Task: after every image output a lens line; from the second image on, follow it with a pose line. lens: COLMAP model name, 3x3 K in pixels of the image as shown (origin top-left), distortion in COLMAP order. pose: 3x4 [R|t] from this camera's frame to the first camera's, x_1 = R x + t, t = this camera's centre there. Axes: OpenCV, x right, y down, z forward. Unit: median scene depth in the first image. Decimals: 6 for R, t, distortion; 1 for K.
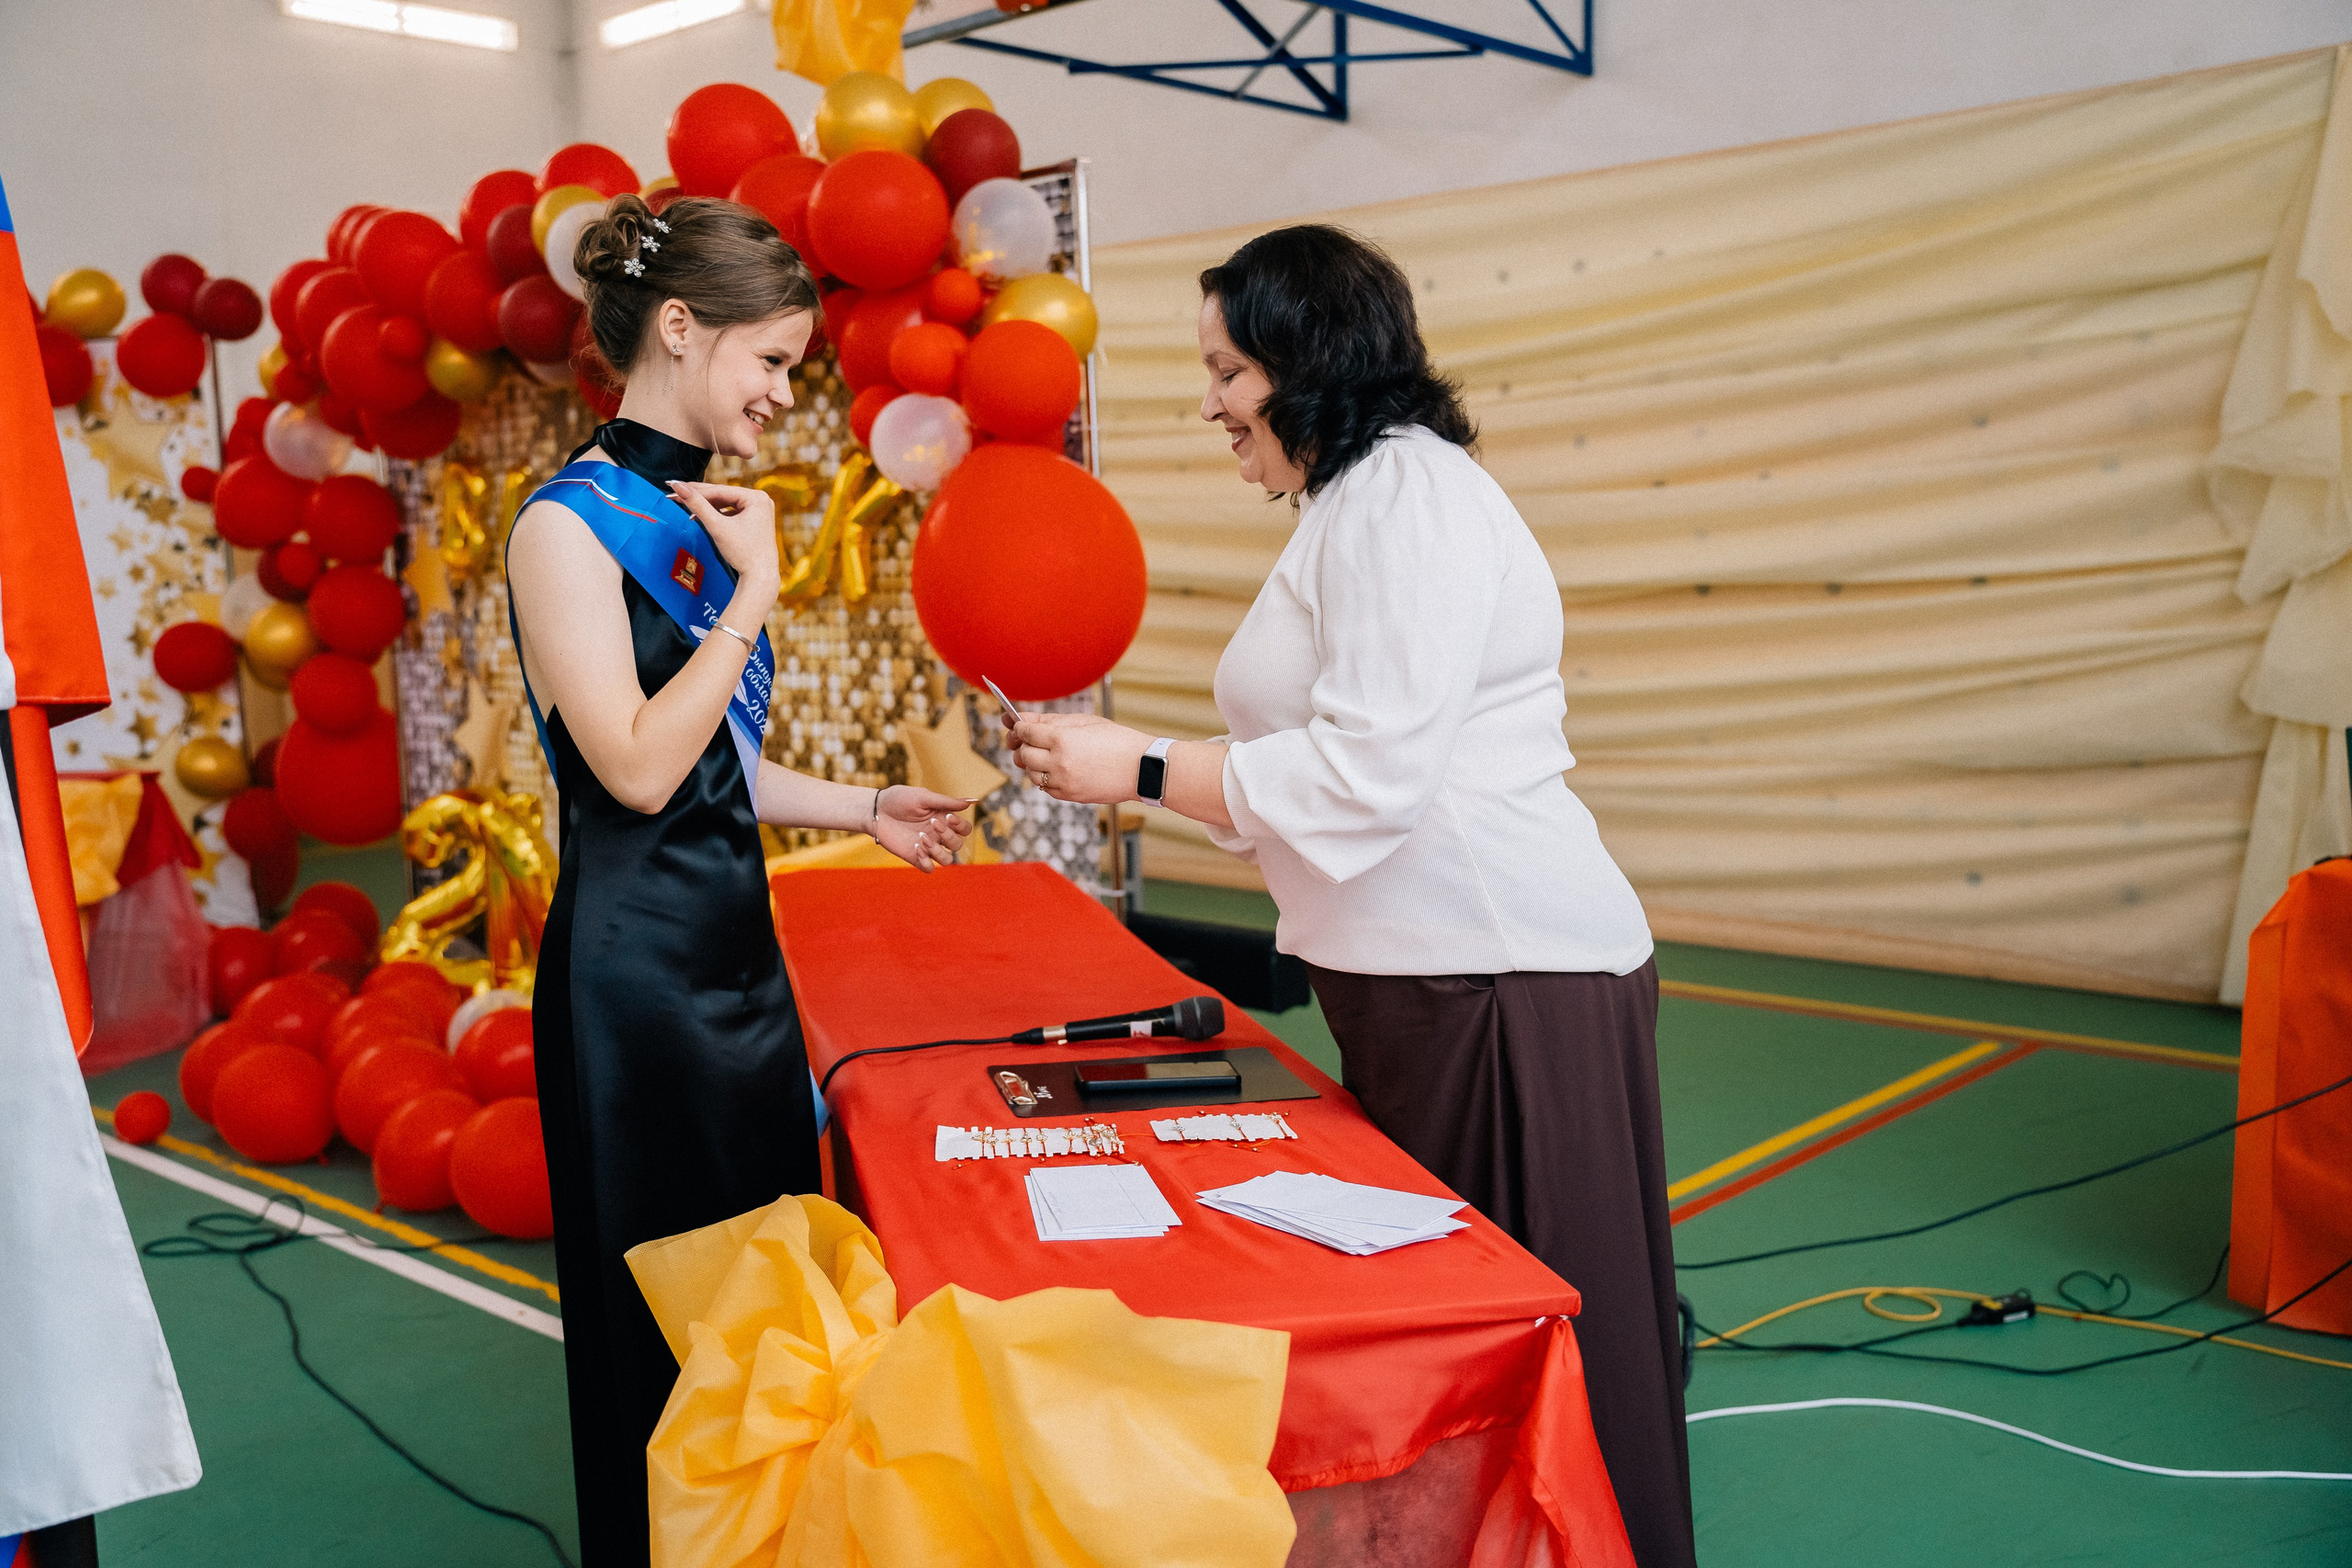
lens RADIAL K [[2154.7, 0, 1152.1], [0, 2154.7, 782.8], [0, 0, 1]] dist [0.006676, 0.000000]
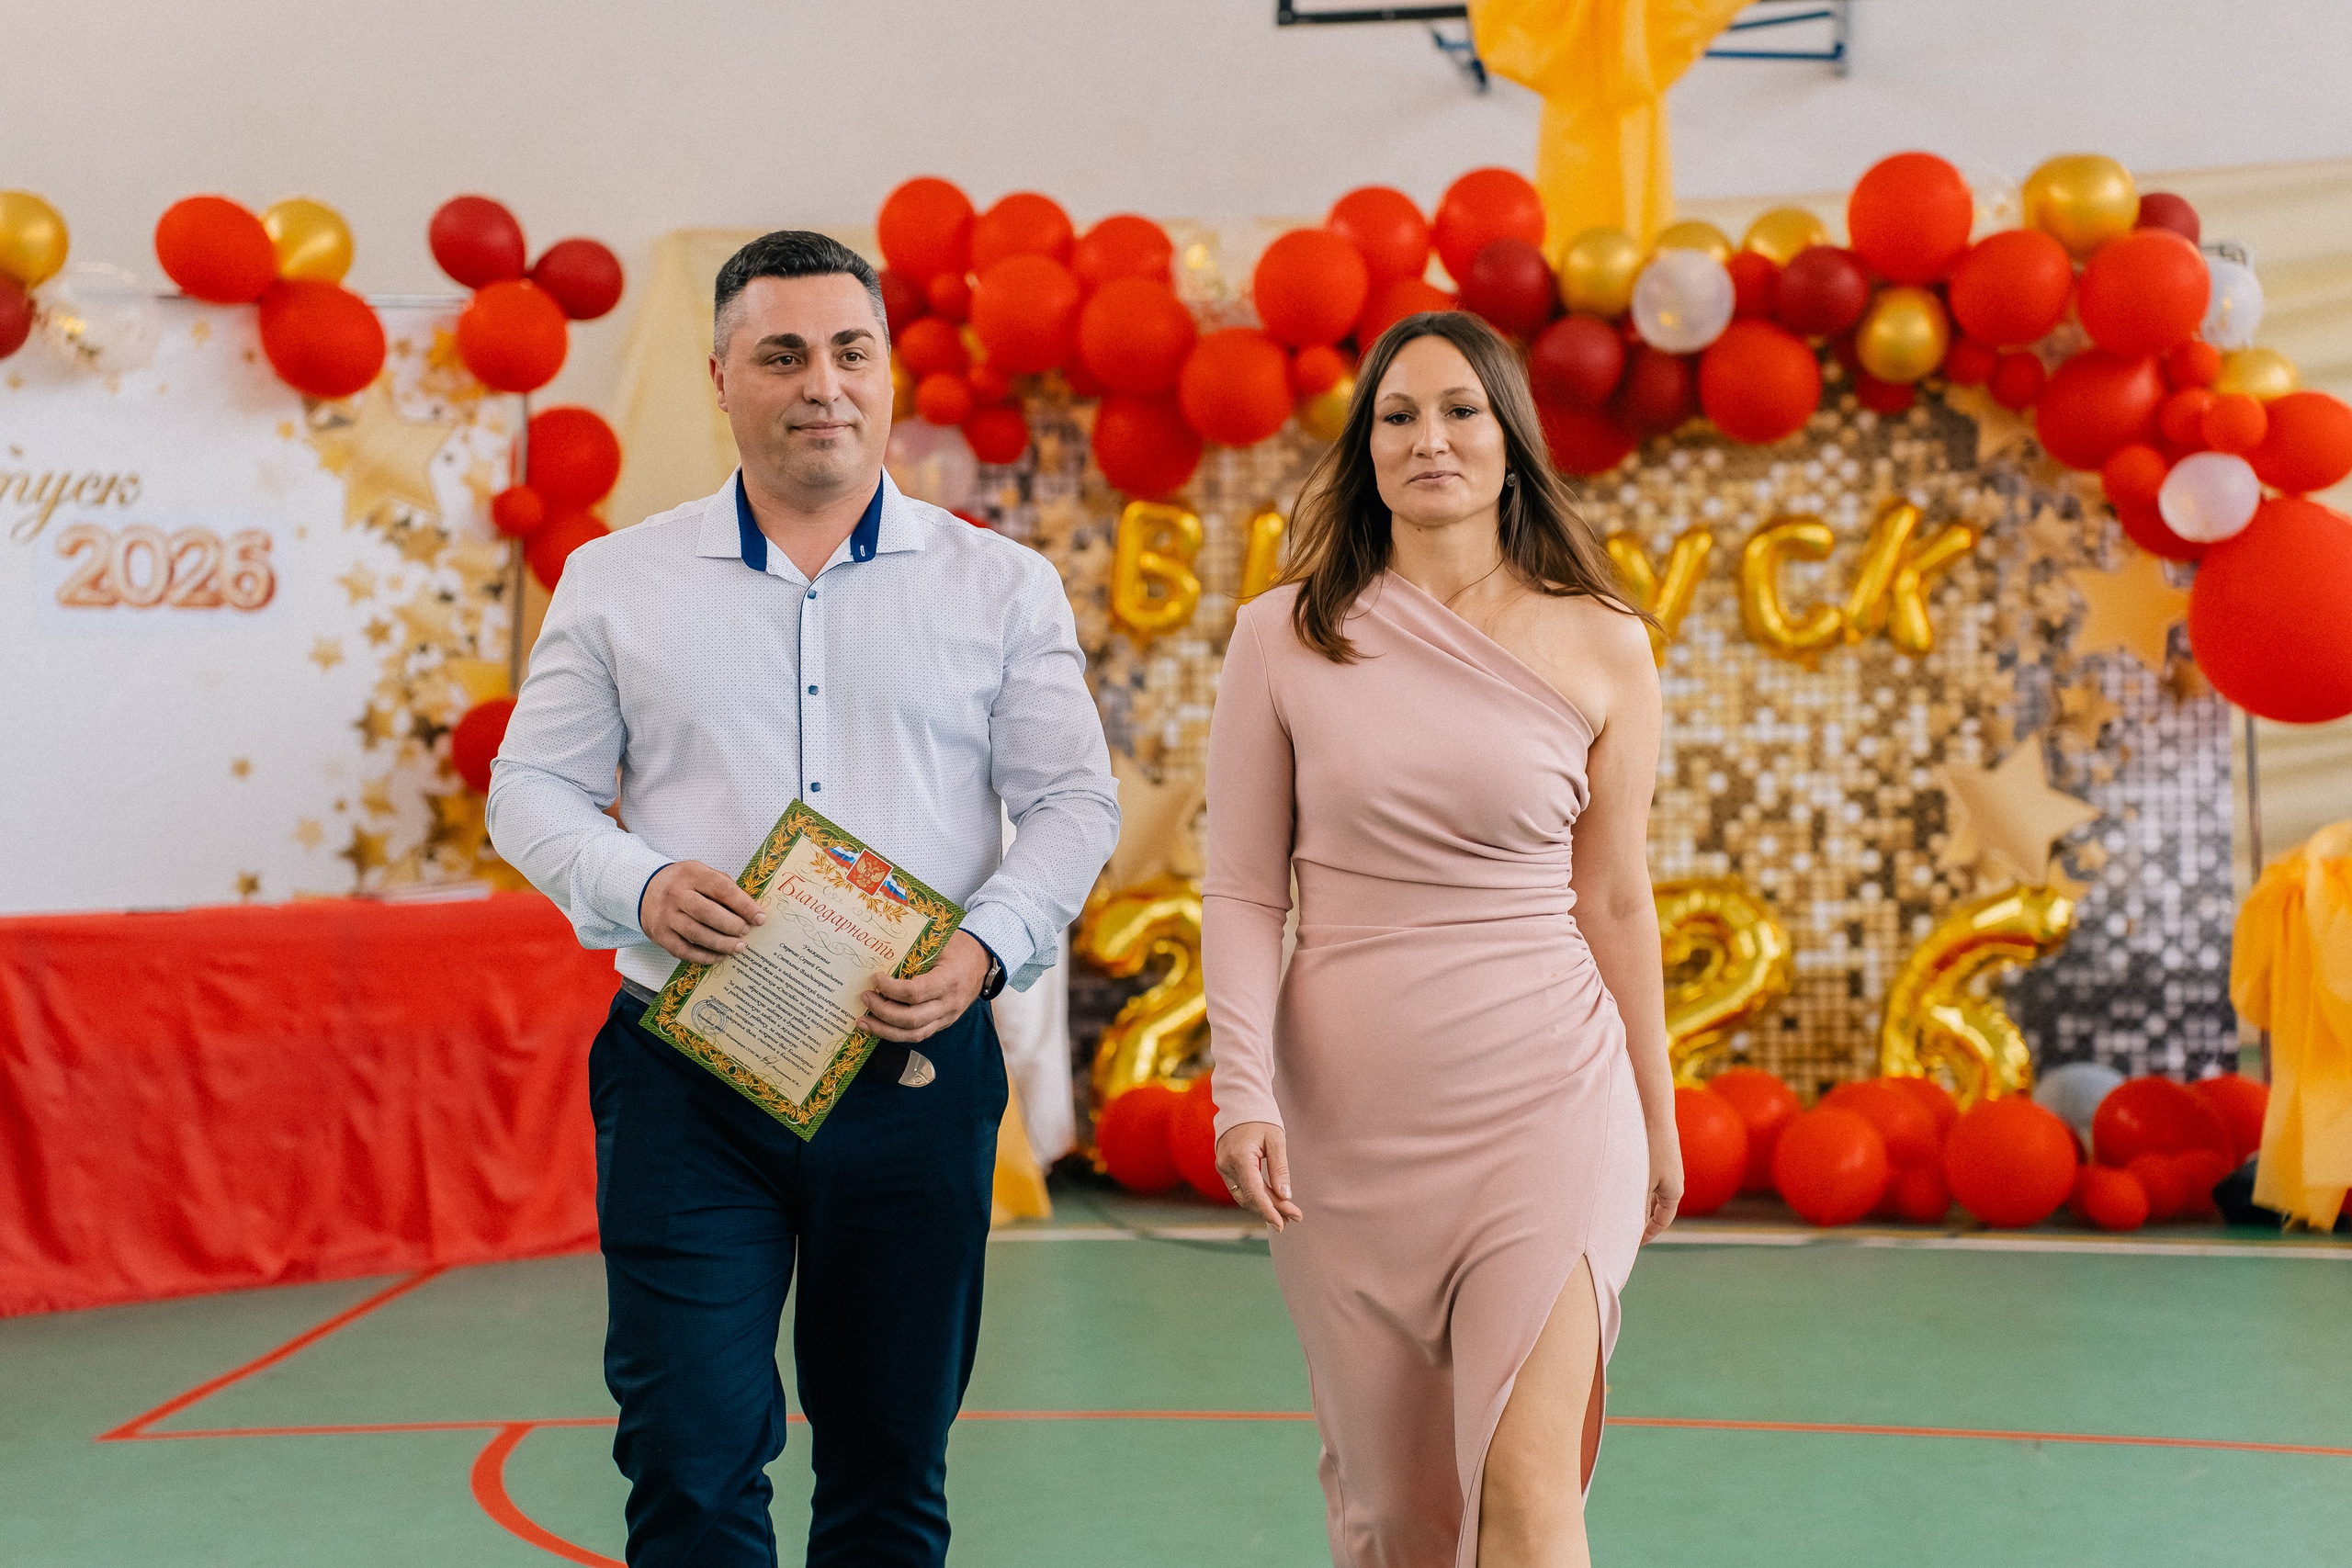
lens RADIAL K [[4907.0, 0, 1171.4], [0, 4907.0, 784.5], [0, 0, 1]] dist [1.028649, 0.000000]
pose [[0.807801, -0.012786, 0.589316, -1.550708], [0.062617, 0.995969, -0.064223, 0.094266], [-0.586120, 0.088781, 0.805346, -0.601346]]
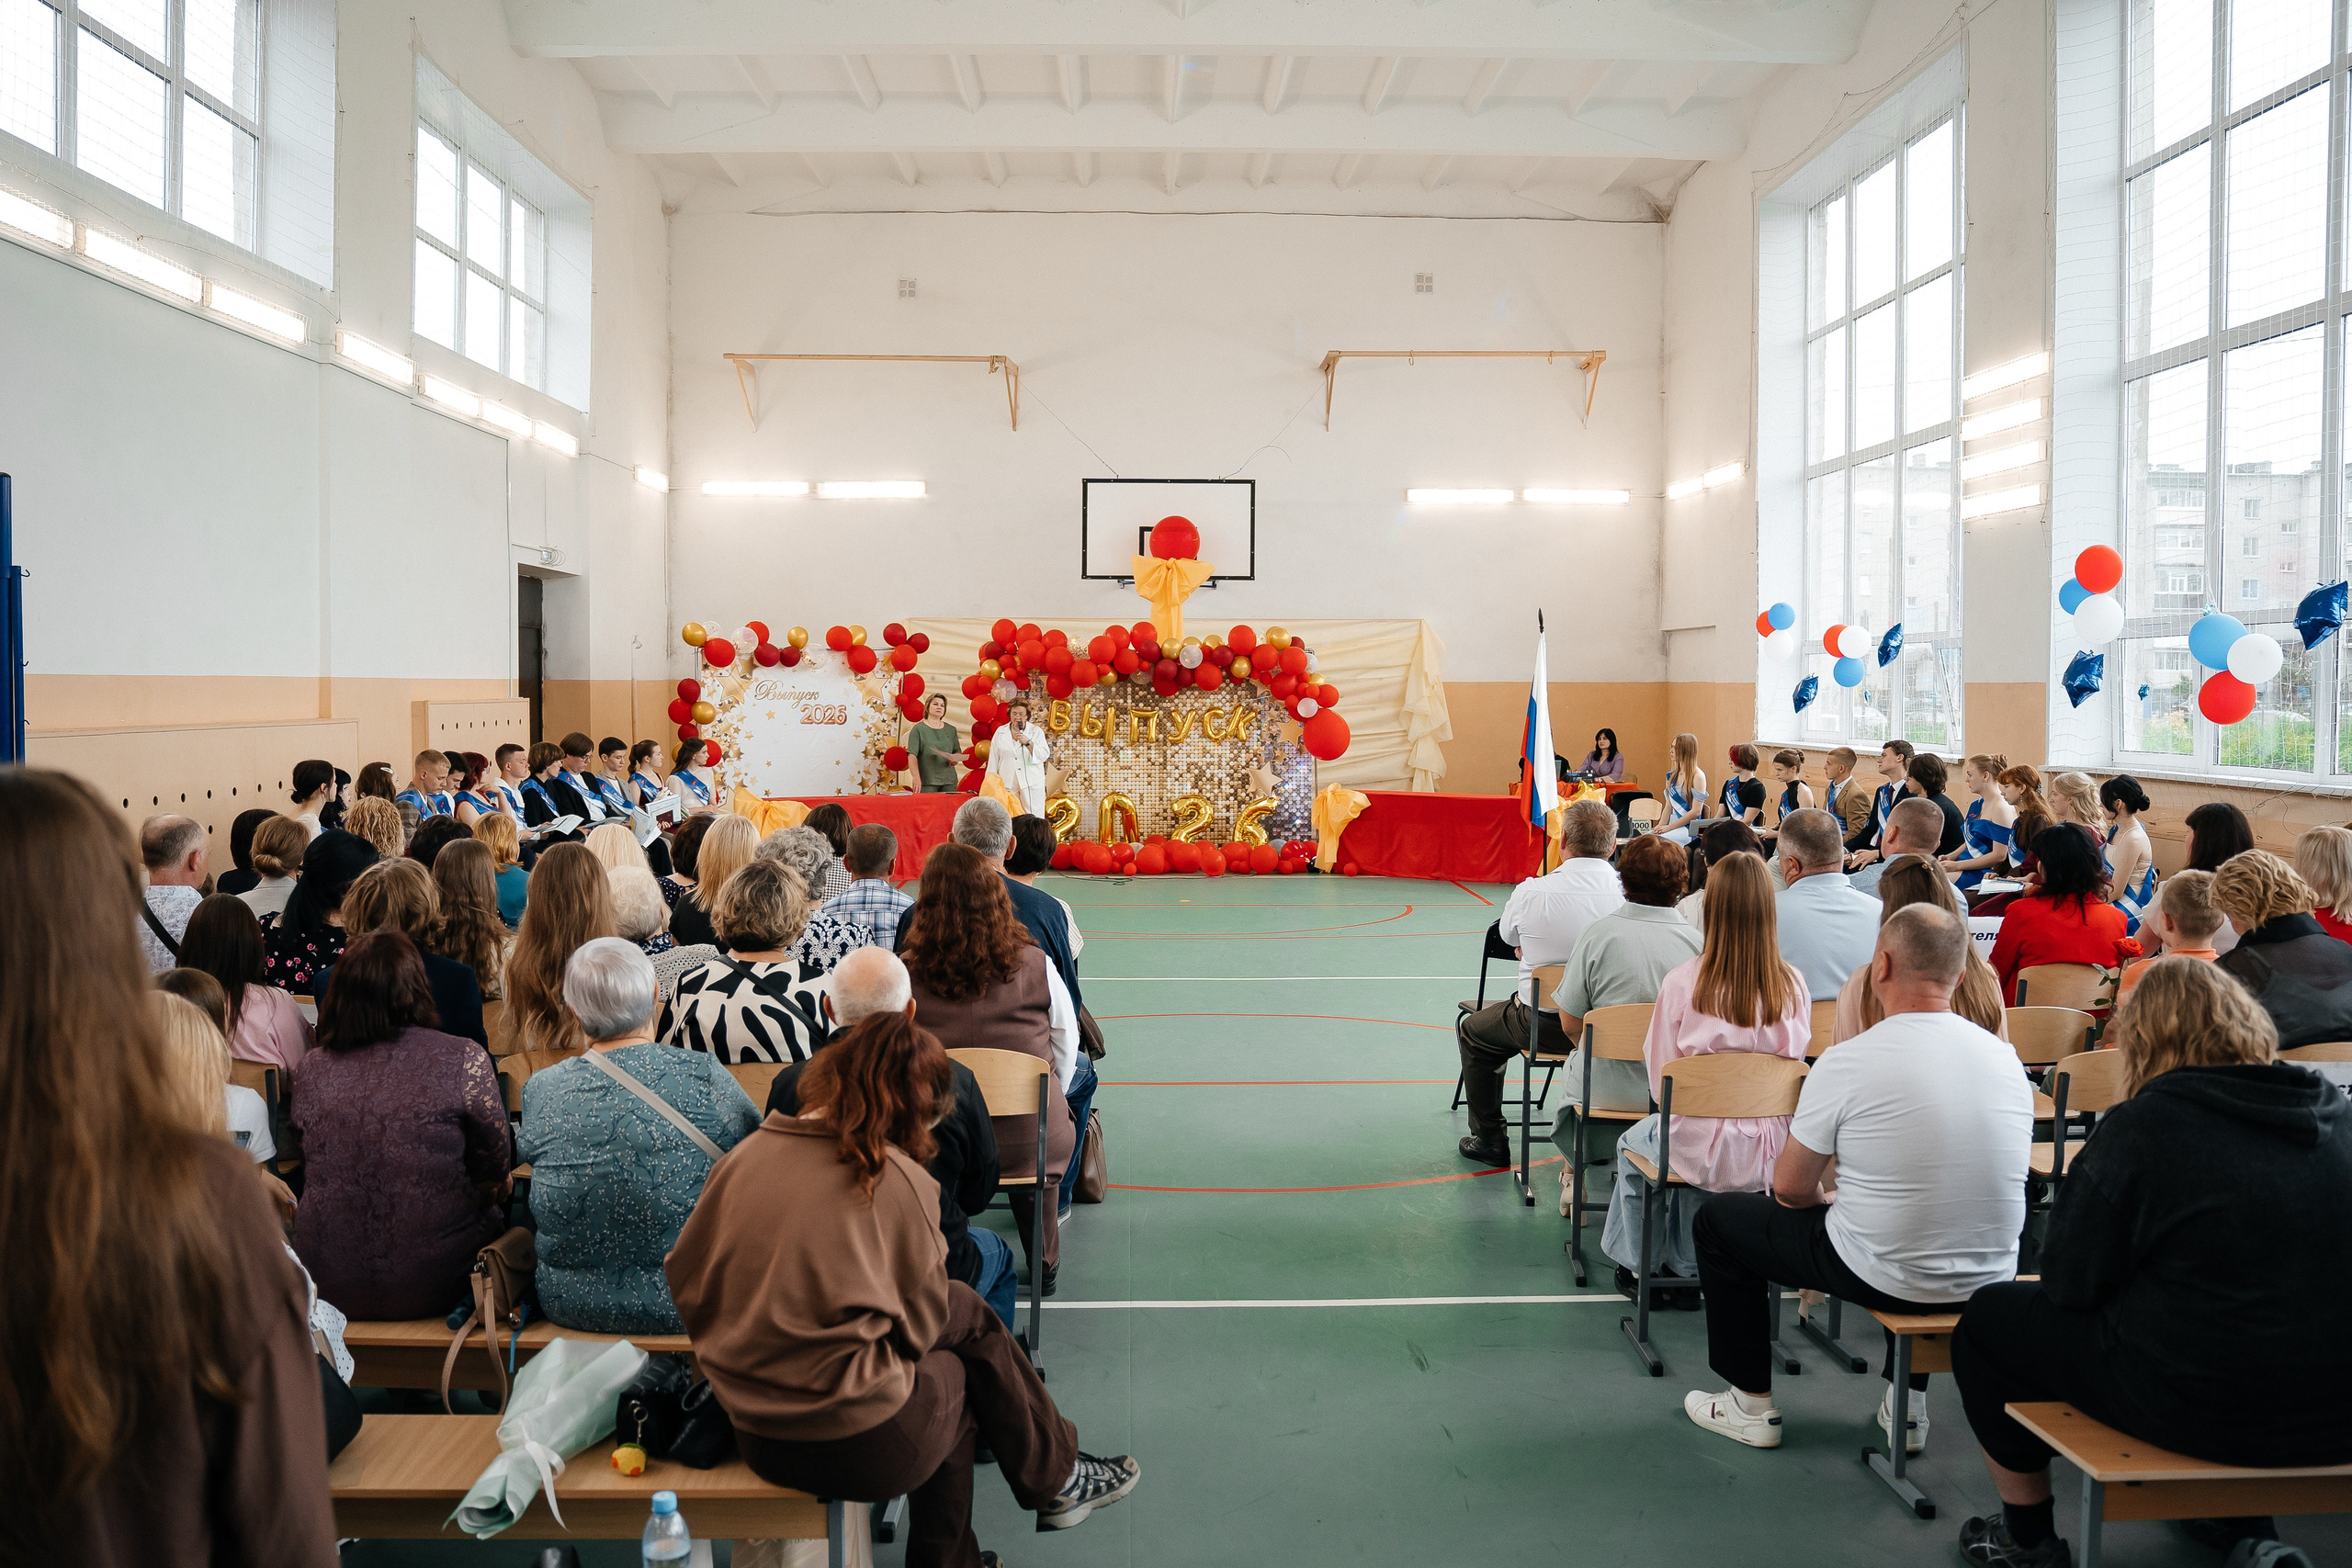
lens RADIAL K [[1944.6, 0, 1141.6], [0, 1944.6, 755.3], [0, 0, 1]] dist [-0.051362, -0.000225]
pose [[0.727396, 0.001232, 0.686217, -2.489582], [0.055278, 0.996643, -0.060385, 0.142566], [-0.683988, 0.081857, 0.724887, -1.409881]]
